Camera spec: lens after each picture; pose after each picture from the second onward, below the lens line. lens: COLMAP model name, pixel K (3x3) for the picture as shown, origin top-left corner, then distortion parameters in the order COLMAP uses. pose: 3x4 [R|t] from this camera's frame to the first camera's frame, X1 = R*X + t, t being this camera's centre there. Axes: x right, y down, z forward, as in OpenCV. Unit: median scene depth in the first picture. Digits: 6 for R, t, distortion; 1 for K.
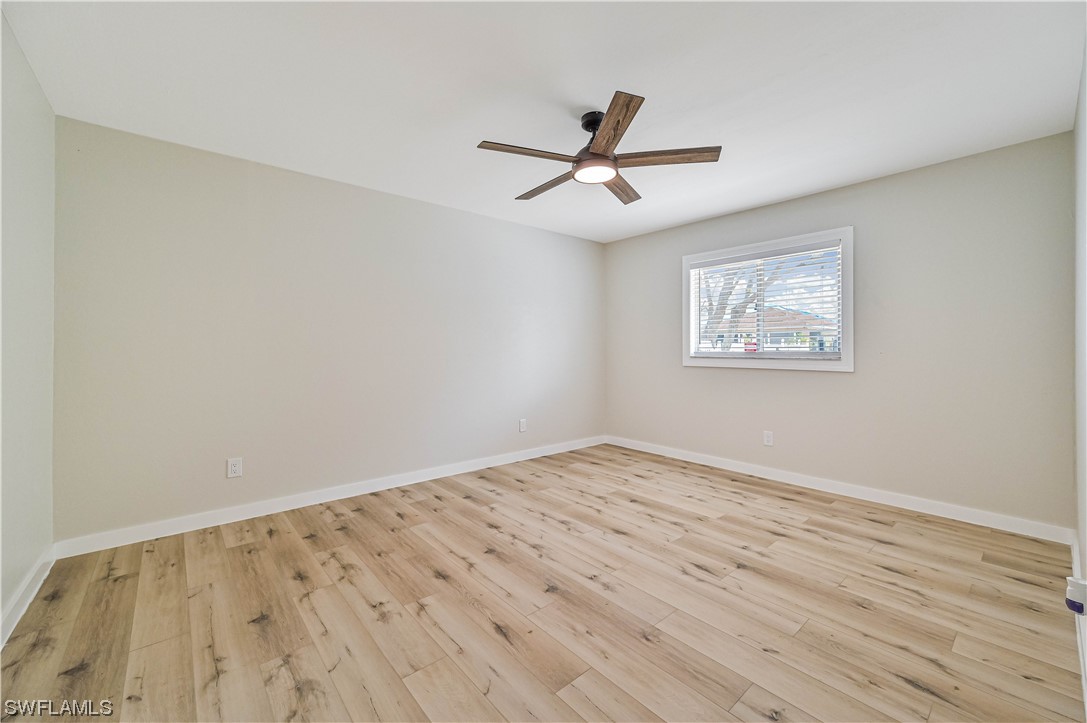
lens RADIAL K [[432.1, 0, 538.5], [0, 432.1, 350.7], [0, 0, 1]] dist [-0.000013, 0.000304]
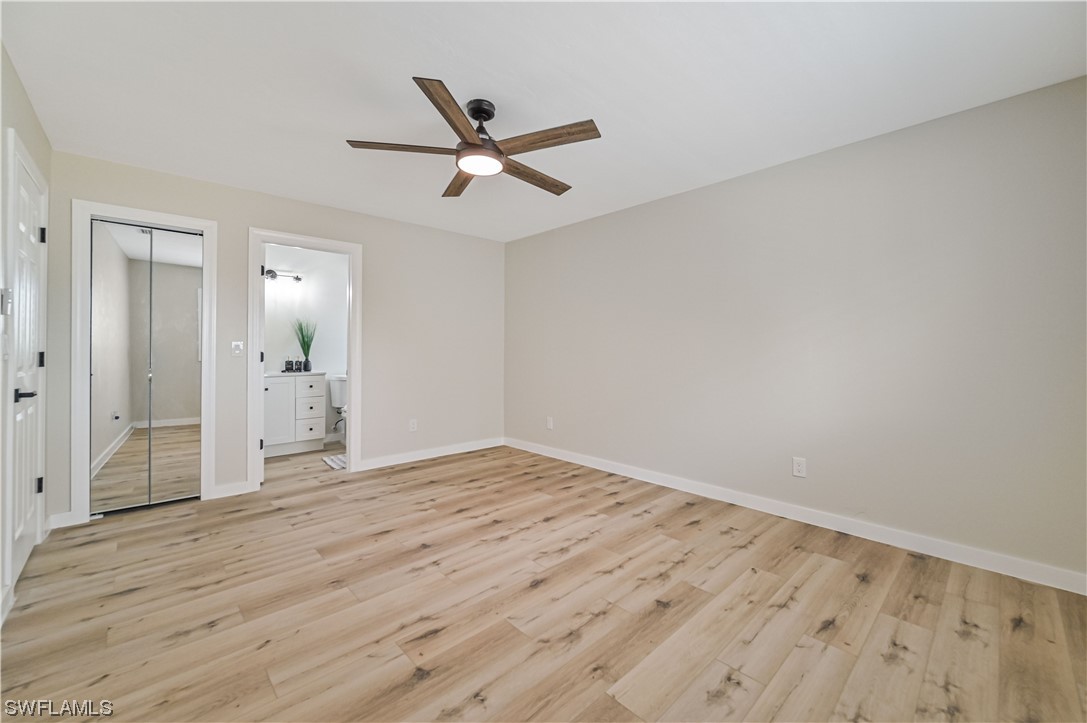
lens RADIAL K [[432.1, 0, 553.8], [0, 432.1, 353.2], [0, 0, 1]] dist [-0.000013, 0.000304]
pose [[0.065671, 0.007661, -0.997812, 1.042161], [-0.003306, 0.999967, 0.007460, -0.001678], [0.997836, 0.002809, 0.065694, 1.054519]]
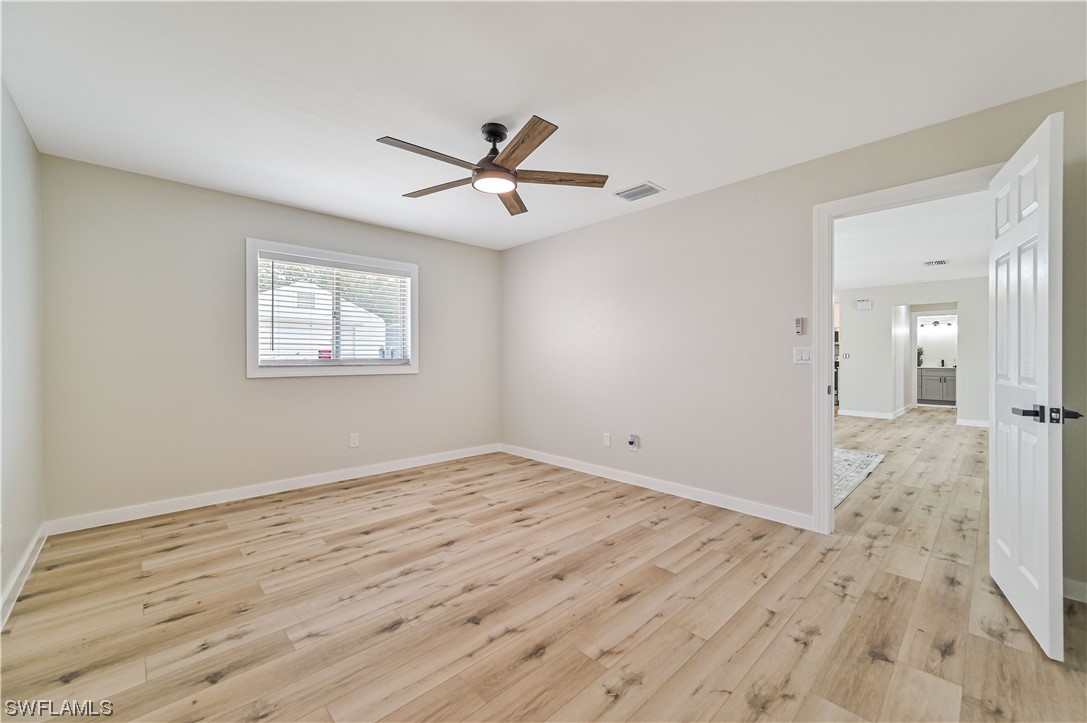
lens RADIAL K [[432.1, 0, 553.9], [0, 432.1, 361.7], [0, 0, 1]] dist [-0.000013, 0.000304]
pose [[-0.072085, -0.010476, 0.997343, -0.861669], [0.004068, 0.999933, 0.010797, -0.001024], [-0.997390, 0.004835, -0.072038, 0.894850]]
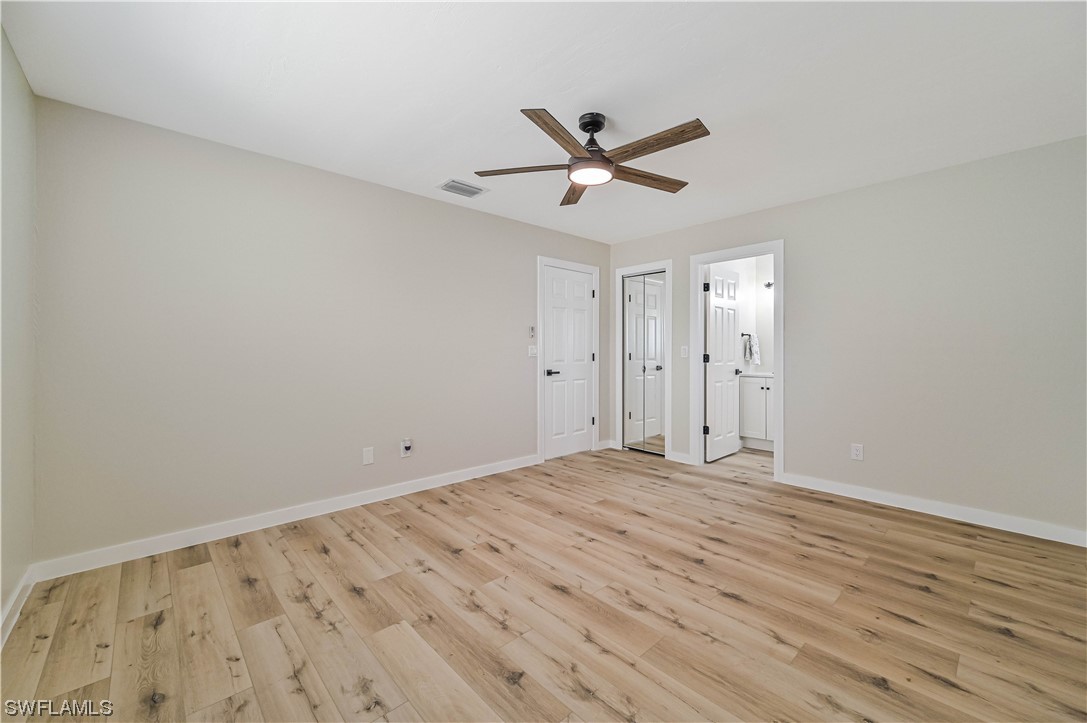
lens RADIAL K [[432.1, 0, 542.8], [0, 432.1, 354.9], [0, 0, 1]] dist [-0.000013, 0.000304]
pose [[-0.999007, 0.000898, -0.044552, 0.274157], [0.000451, 0.999950, 0.010030, -0.006380], [0.044558, 0.010000, -0.998957, 1.904775]]
